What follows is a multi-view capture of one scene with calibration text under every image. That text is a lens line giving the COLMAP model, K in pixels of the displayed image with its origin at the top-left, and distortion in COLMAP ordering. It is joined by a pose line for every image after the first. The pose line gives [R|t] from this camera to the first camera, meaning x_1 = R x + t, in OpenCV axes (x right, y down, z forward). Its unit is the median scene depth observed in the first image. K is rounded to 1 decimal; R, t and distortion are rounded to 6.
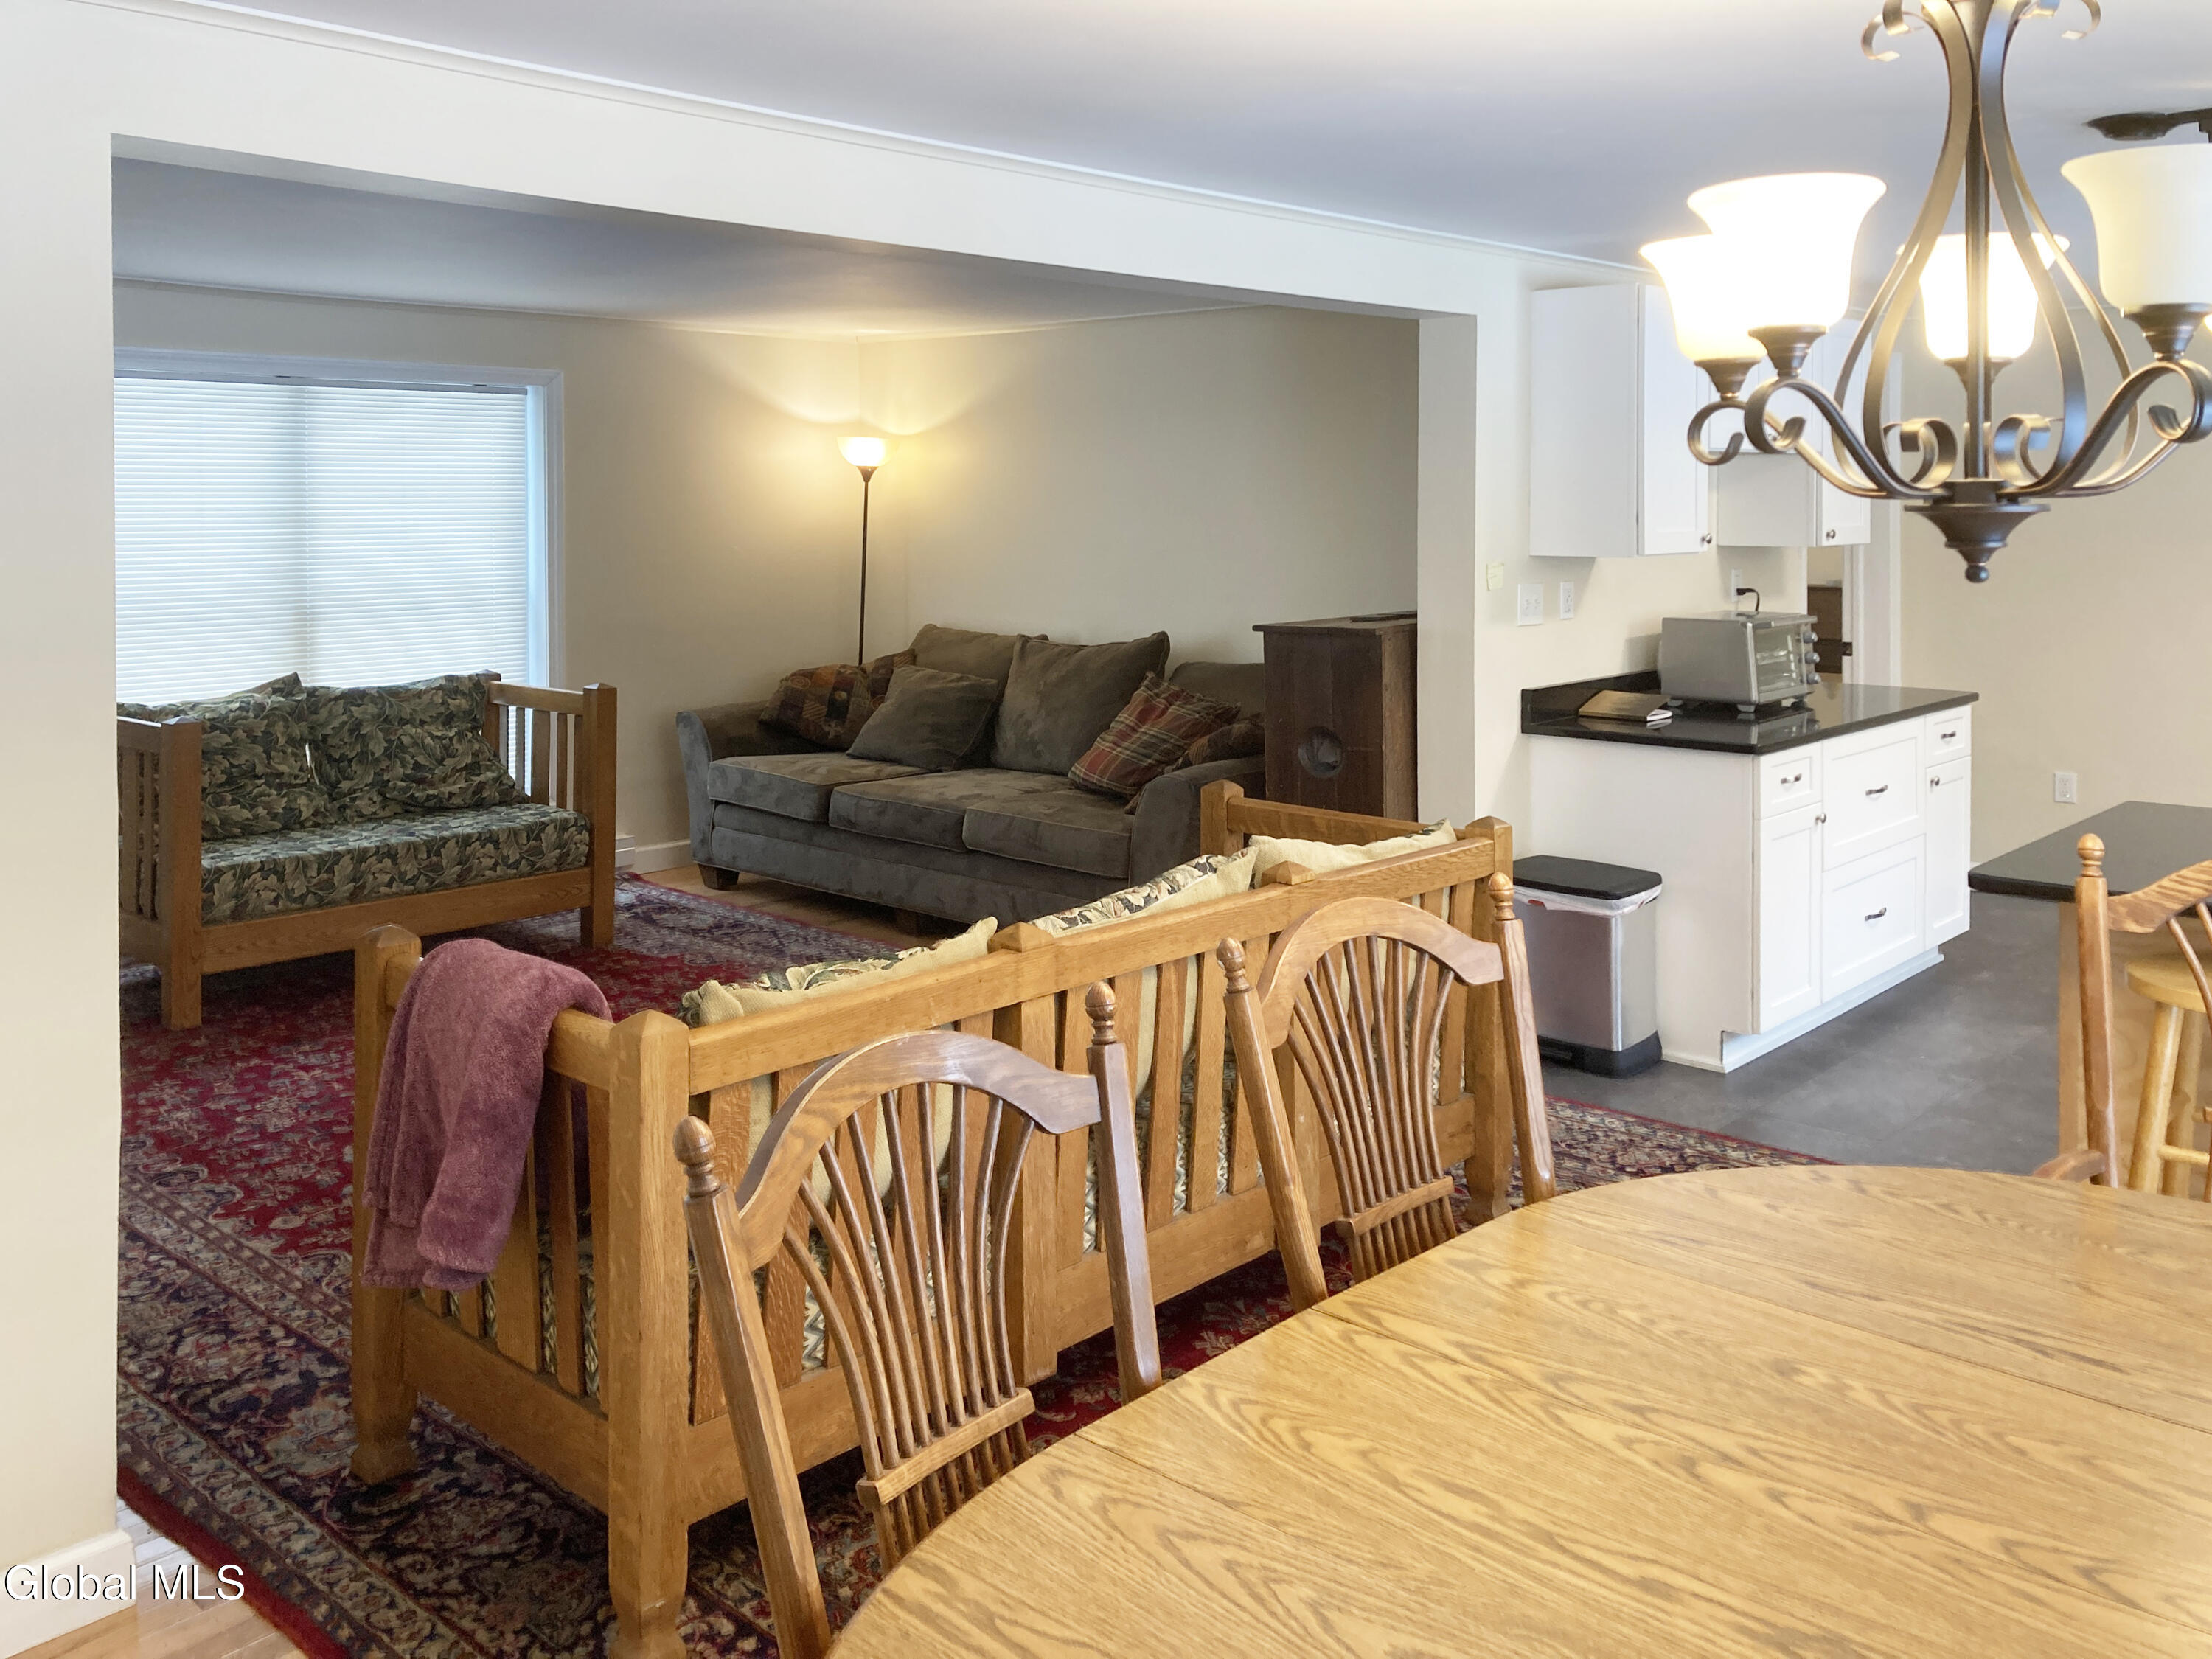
lens RADIAL K [[1900.3, 0, 1106.0], [0, 1900.3, 829.5], [0, 0, 1]] dist [0.093198, -0.140207]
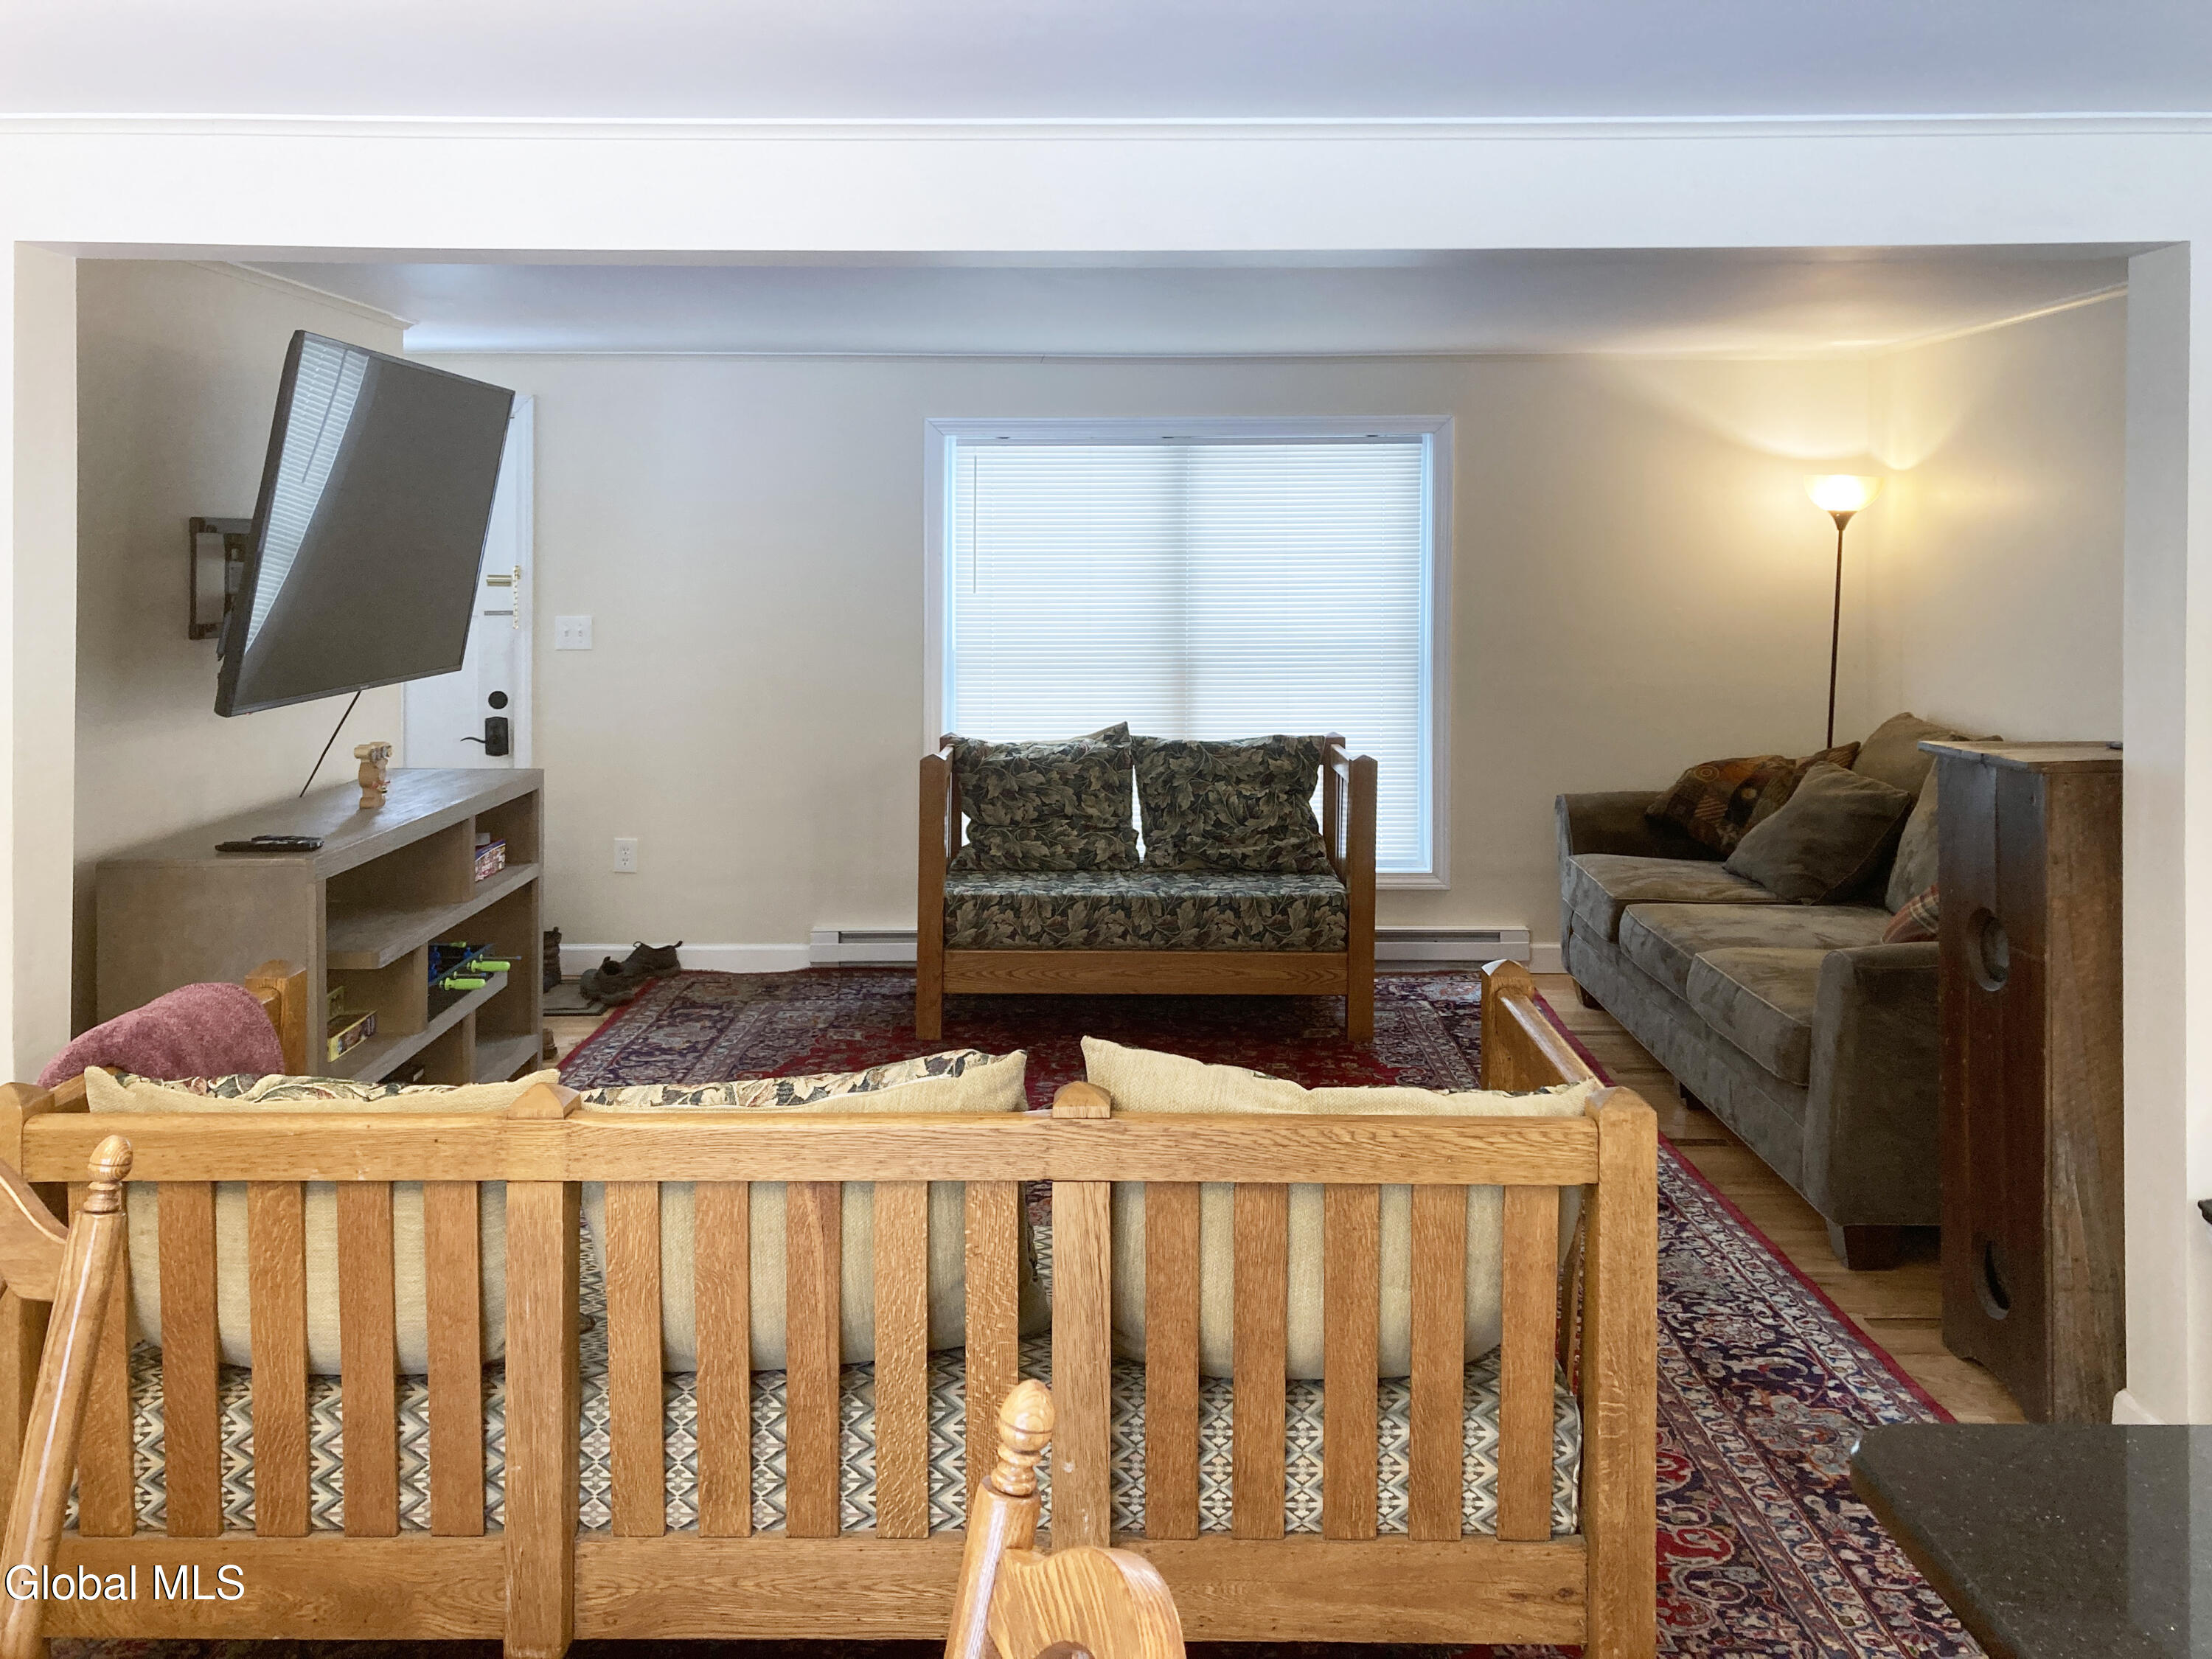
lens RADIAL K [[1900.3, 0, 1106.0], [0, 1900.3, 829.5], [0, 0, 1]] dist [0.093198, -0.140207]
pose [[0.673108, 0.110126, -0.731299, 0.321650], [-0.130107, 0.991061, 0.029490, -0.051697], [0.728010, 0.075297, 0.681419, 0.291899]]
